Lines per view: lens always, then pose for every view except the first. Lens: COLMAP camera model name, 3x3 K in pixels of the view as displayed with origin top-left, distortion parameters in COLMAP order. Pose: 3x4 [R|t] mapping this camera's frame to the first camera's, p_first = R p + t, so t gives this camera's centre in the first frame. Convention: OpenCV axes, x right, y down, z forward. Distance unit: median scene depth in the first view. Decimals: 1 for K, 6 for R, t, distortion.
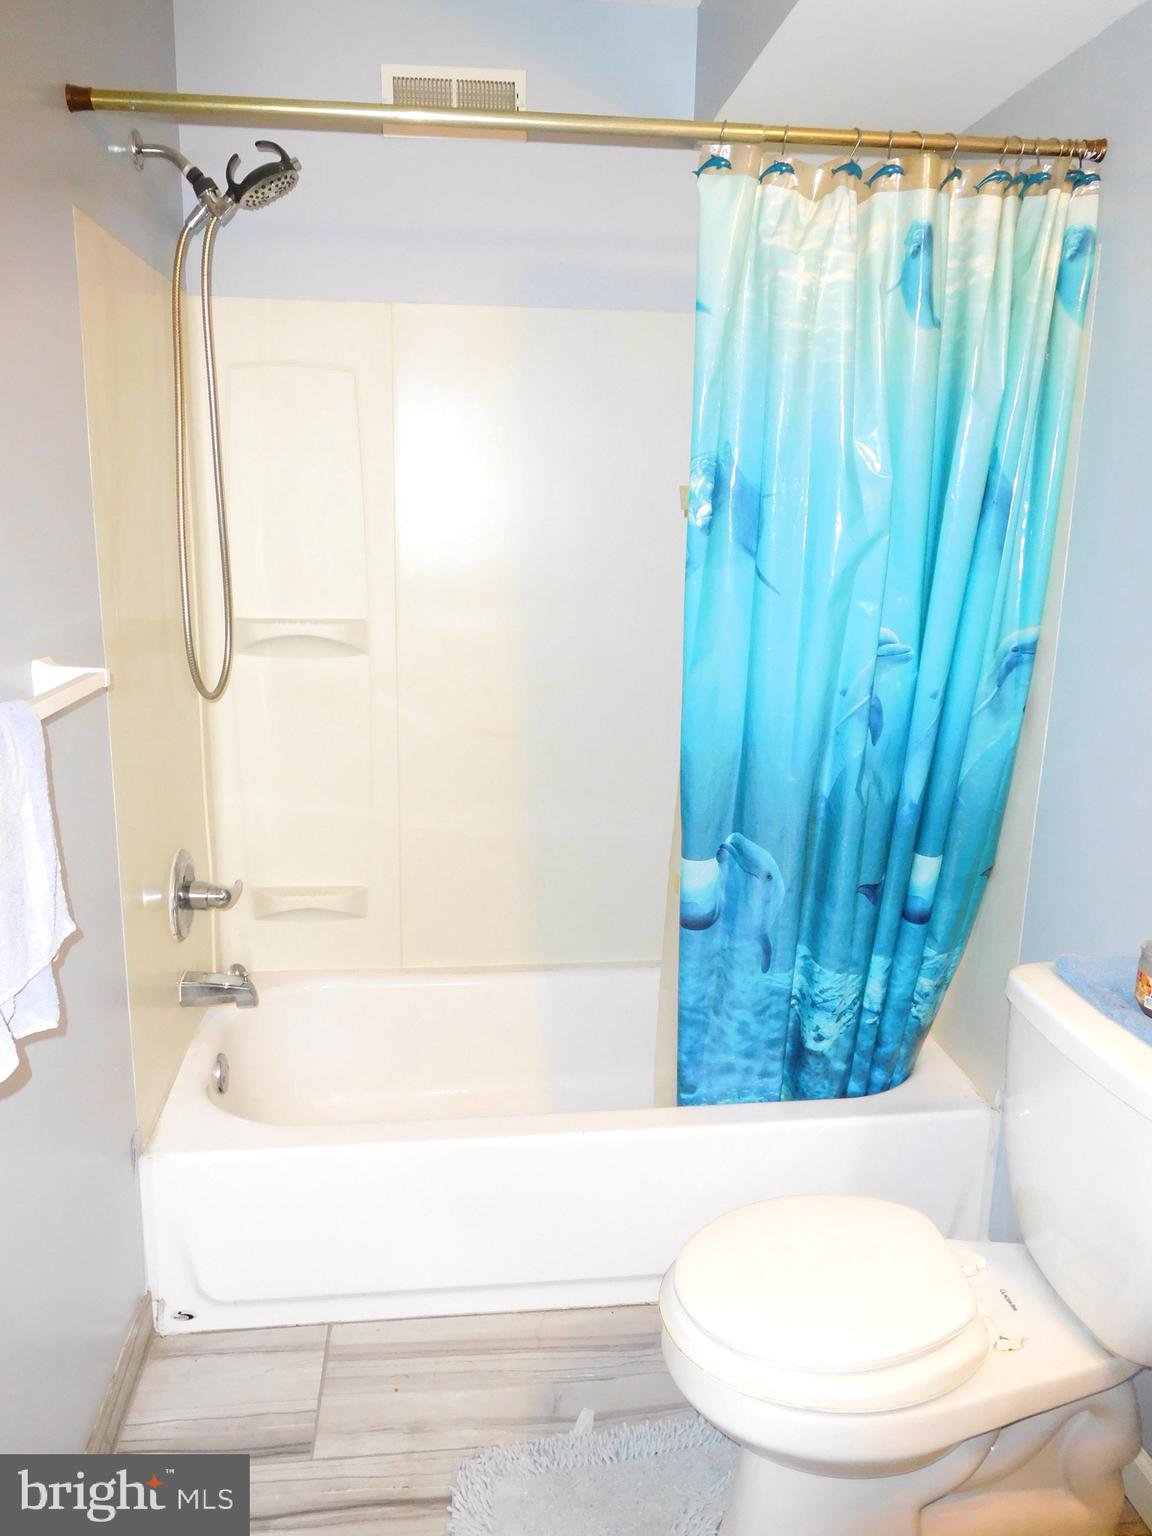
lens RADIAL K [[1143.3, 0, 575.5], [0, 1143.3, 774.0], [0, 0, 1]] dist [-0.015645, 0.000070]
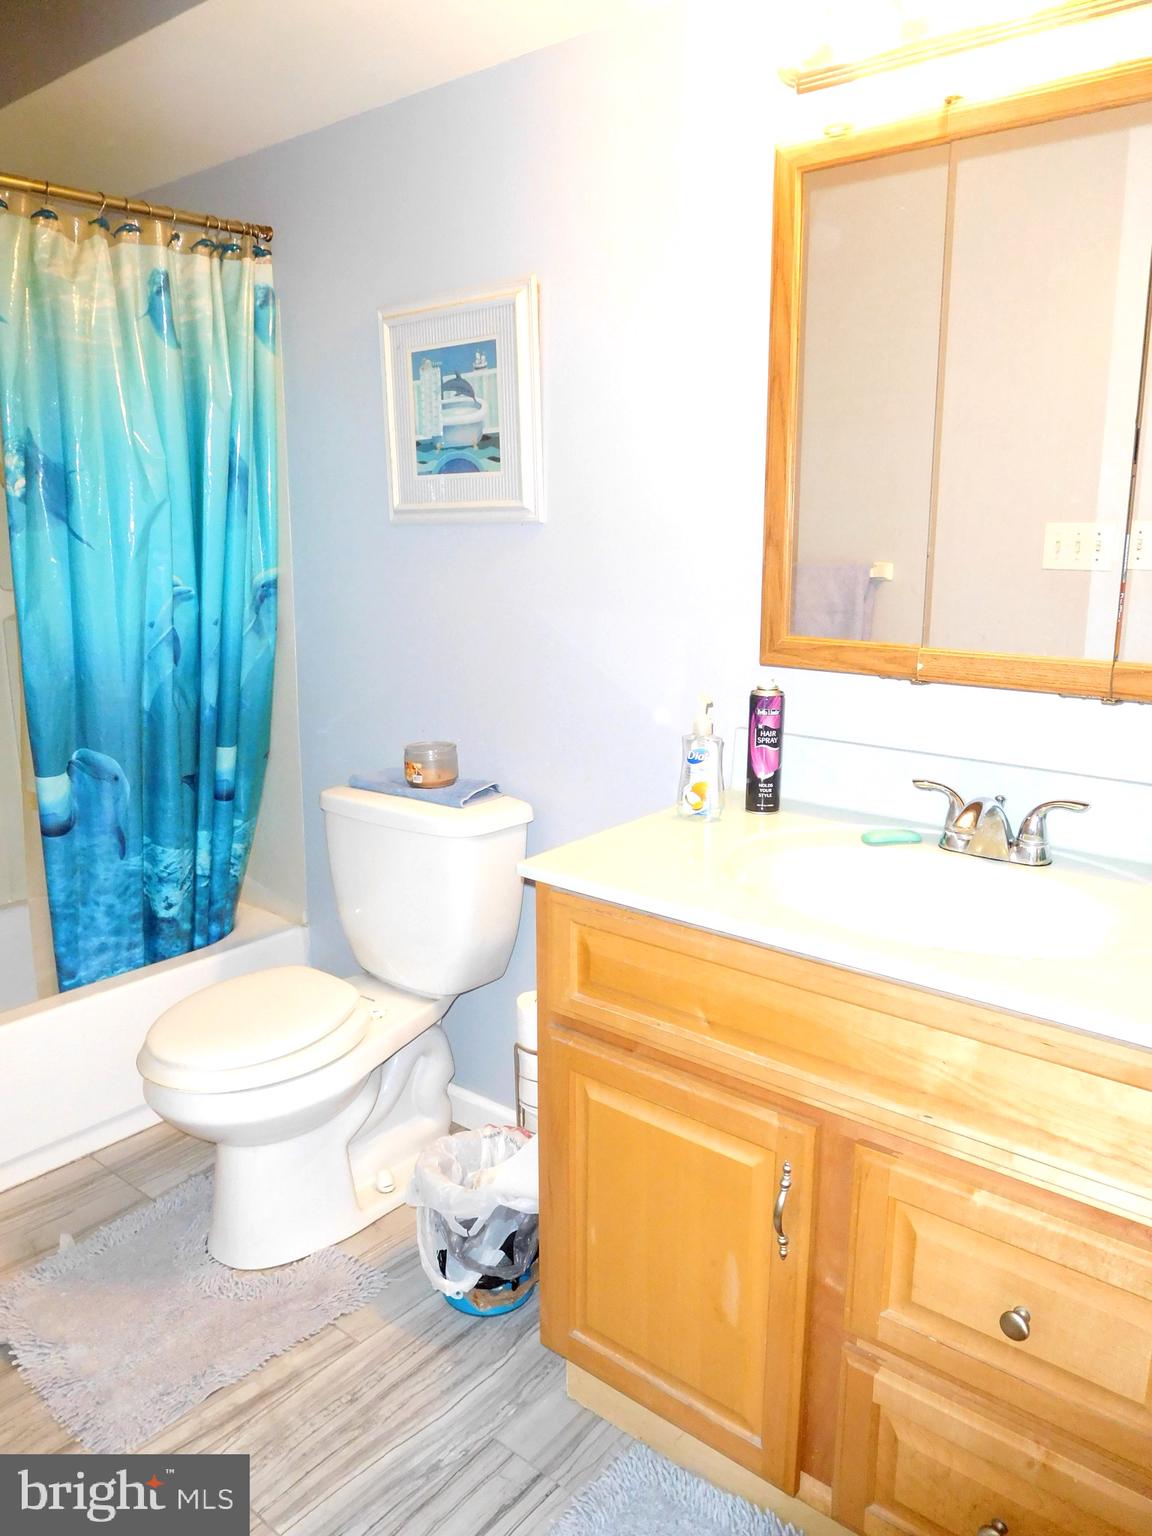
lens RADIAL K [[1143.3, 0, 577.6], [0, 1143.3, 763.0], [0, 0, 1]] dist [-0.015645, 0.000070]
pose [[0.726712, -0.158423, 0.668425, -0.294623], [0.166371, 0.984665, 0.052496, 0.092483], [-0.666491, 0.073058, 0.741924, -0.259569]]
